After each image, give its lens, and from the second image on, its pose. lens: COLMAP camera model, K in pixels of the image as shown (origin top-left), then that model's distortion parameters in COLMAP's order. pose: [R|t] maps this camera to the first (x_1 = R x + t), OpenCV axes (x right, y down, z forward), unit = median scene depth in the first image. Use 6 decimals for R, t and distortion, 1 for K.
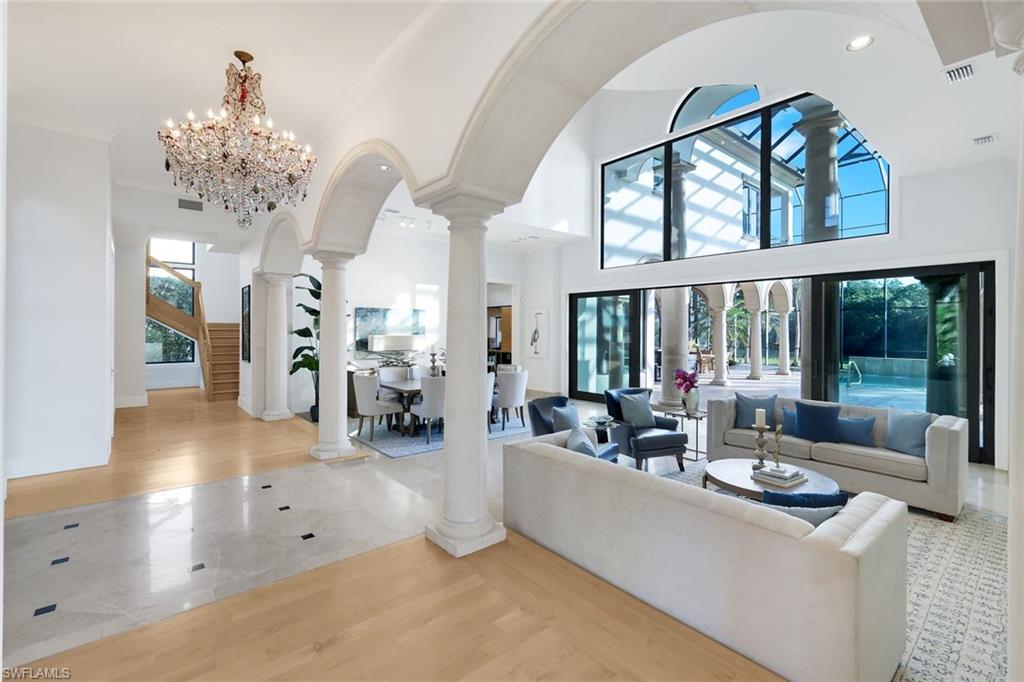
lens RADIAL K [[452.1, 0, 513.8], [0, 452.1, 330.5], [0, 0, 1]] dist [0.001238, -0.000518]
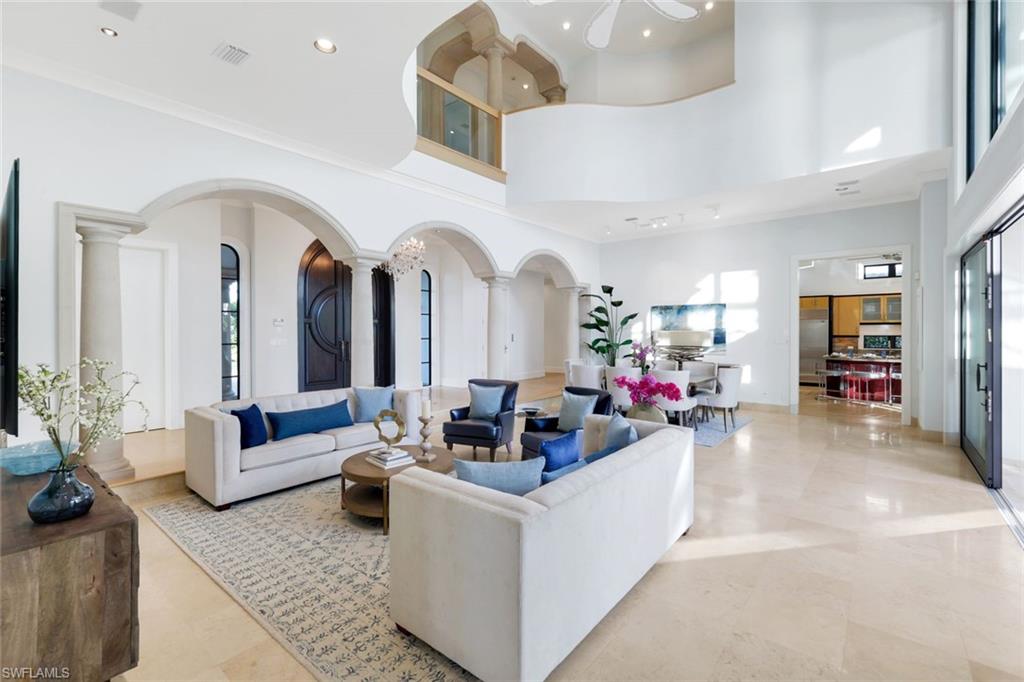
lens RADIAL K [[452.1, 0, 513.8], [0, 452.1, 330.5], [0, 0, 1]] dist [0.001238, -0.000518]
pose [[0.179142, -0.002399, -0.983820, 1.085811], [0.001220, 0.999997, -0.002216, 0.019175], [0.983822, -0.000803, 0.179144, 0.713255]]
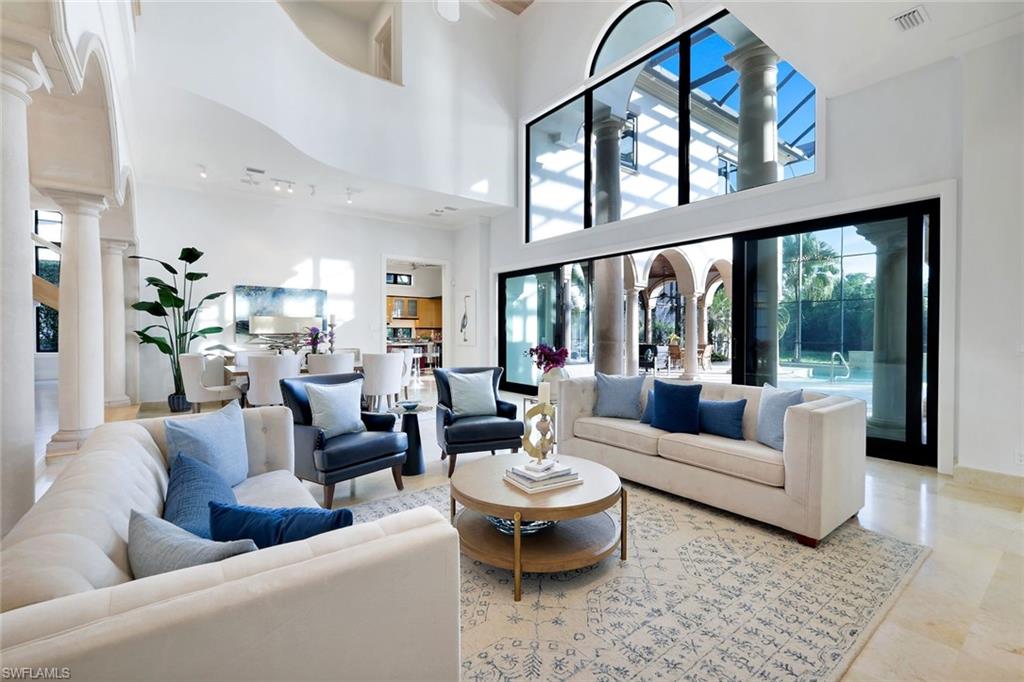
lens RADIAL K [[448.9, 0, 515.5], [0, 448.9, 337.7], [0, 0, 1]] dist [0.001375, -0.000180]
pose [[0.999038, -0.001211, -0.043838, 0.376236], [0.001732, 0.999928, 0.011839, 0.067811], [0.043821, -0.011904, 0.998968, 0.211998]]
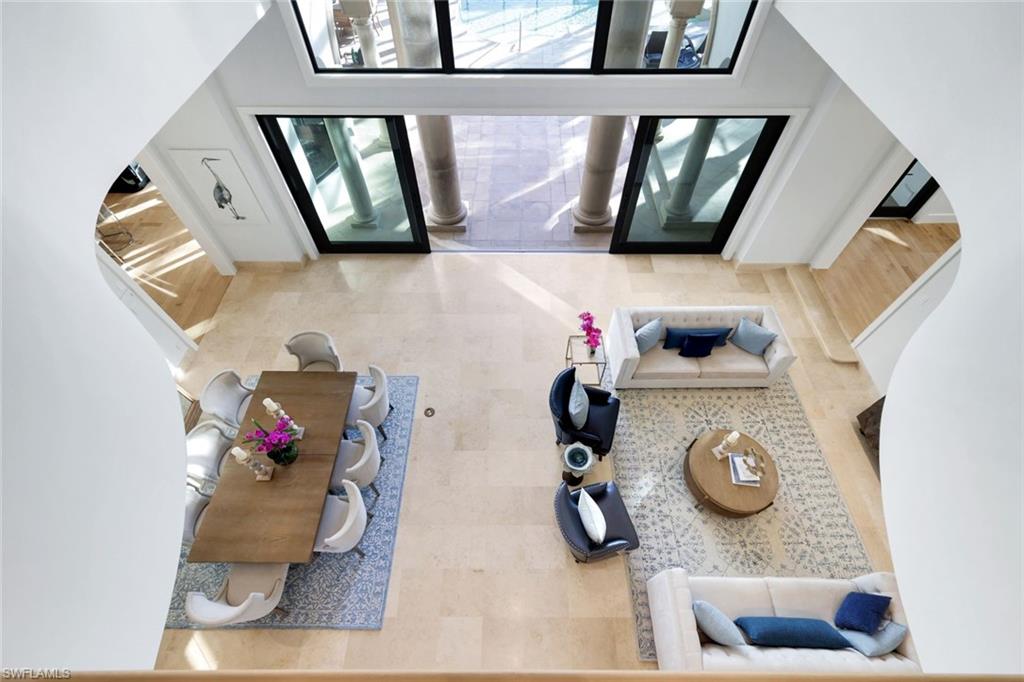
lens RADIAL K [[452.1, 0, 513.8], [0, 452.1, 330.5], [0, 0, 1]] dist [0.001238, -0.000518]
pose [[0.648443, -0.609287, 0.456389, -0.162031], [0.003658, 0.602003, 0.798486, -0.686353], [-0.761254, -0.516103, 0.392593, 0.791579]]
